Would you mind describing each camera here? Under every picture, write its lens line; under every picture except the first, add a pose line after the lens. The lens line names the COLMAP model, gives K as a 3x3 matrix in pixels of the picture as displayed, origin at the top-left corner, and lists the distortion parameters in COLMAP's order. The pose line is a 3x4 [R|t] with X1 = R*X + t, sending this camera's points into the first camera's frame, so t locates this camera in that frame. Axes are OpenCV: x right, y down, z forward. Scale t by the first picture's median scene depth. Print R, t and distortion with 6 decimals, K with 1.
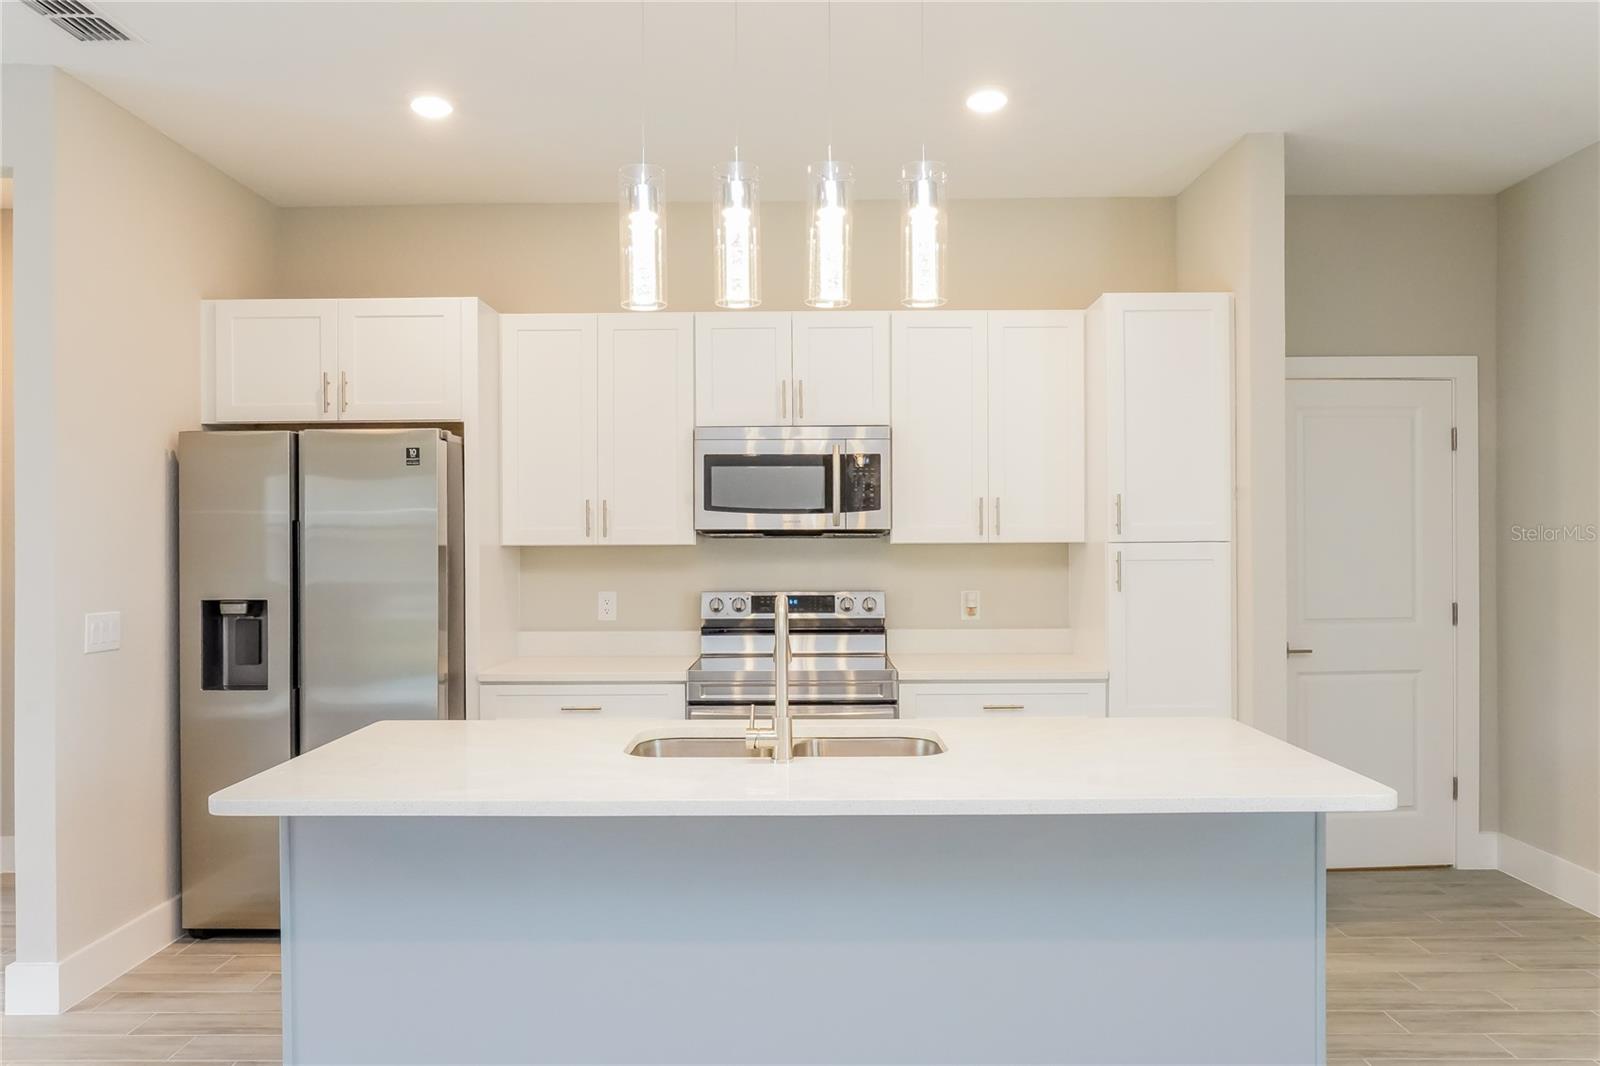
lens RADIAL K [[1121.9, 0, 800.8], [0, 1121.9, 539.3], [0, 0, 1]] dist [-0.006572, -0.000946]
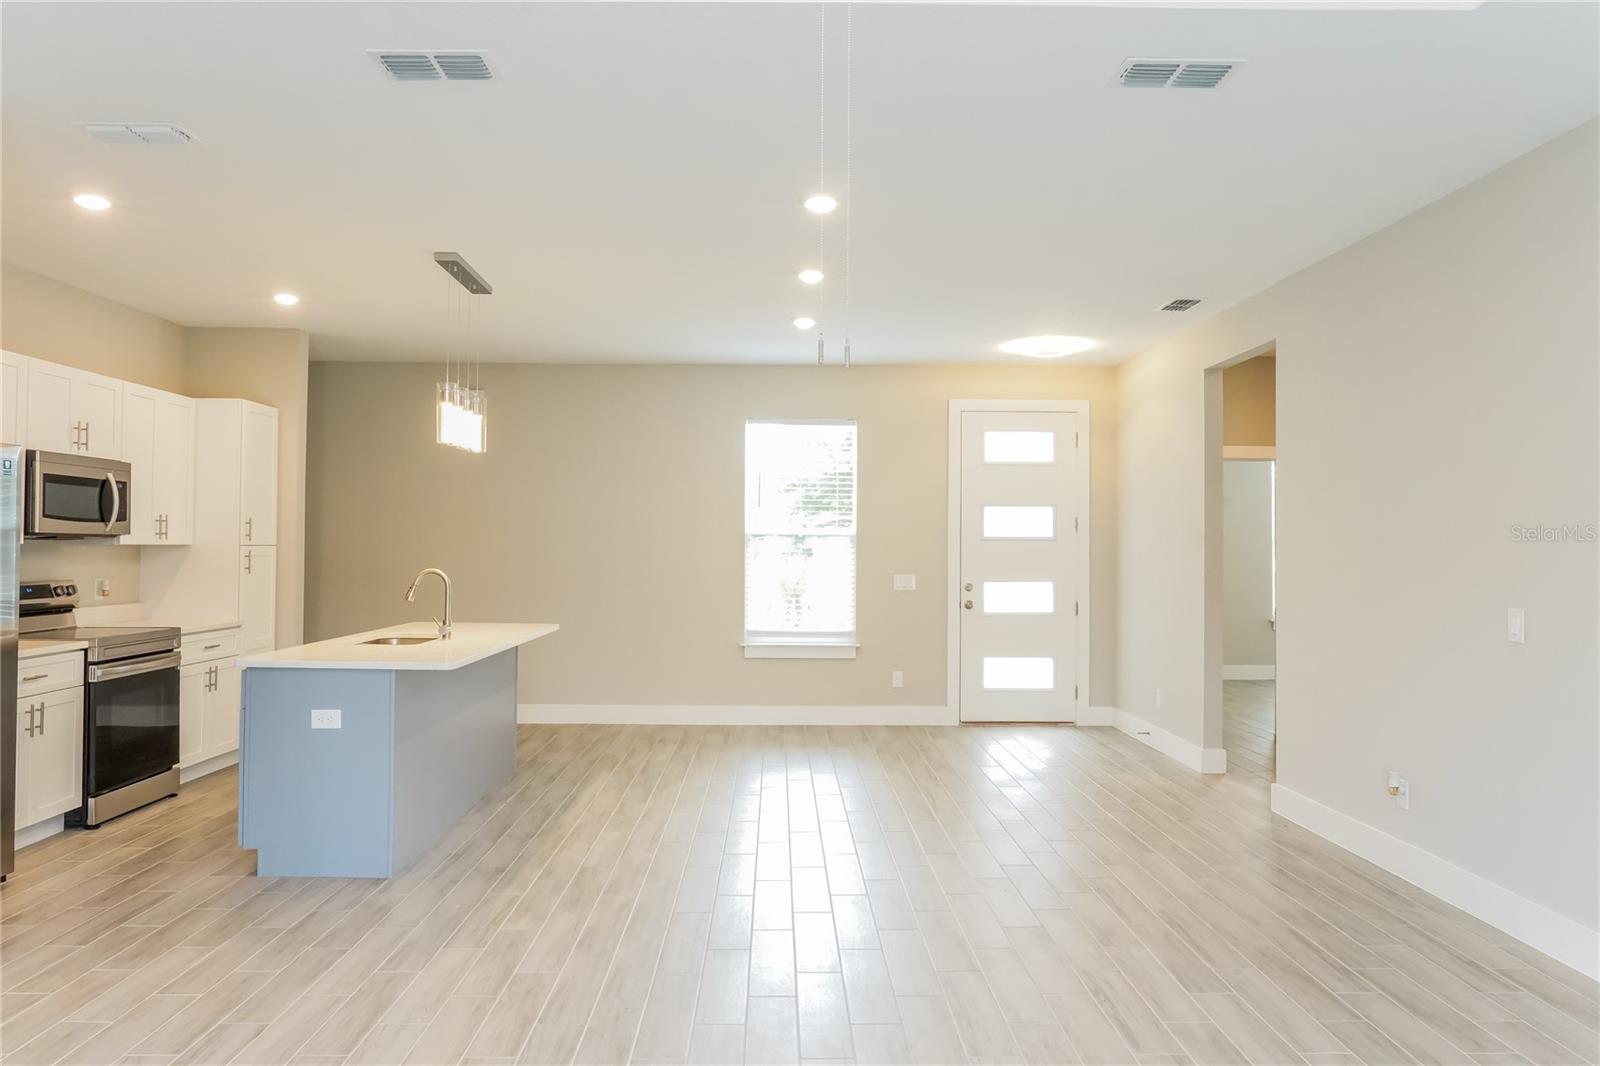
lens RADIAL K [[1121.9, 0, 803.0], [0, 1121.9, 533.4], [0, 0, 1]] dist [-0.006572, -0.000946]
pose [[-0.032400, 0.015063, 0.999361, -1.458753], [-0.010377, 0.999827, -0.015406, 0.002522], [-0.999421, -0.010870, -0.032238, 0.204152]]
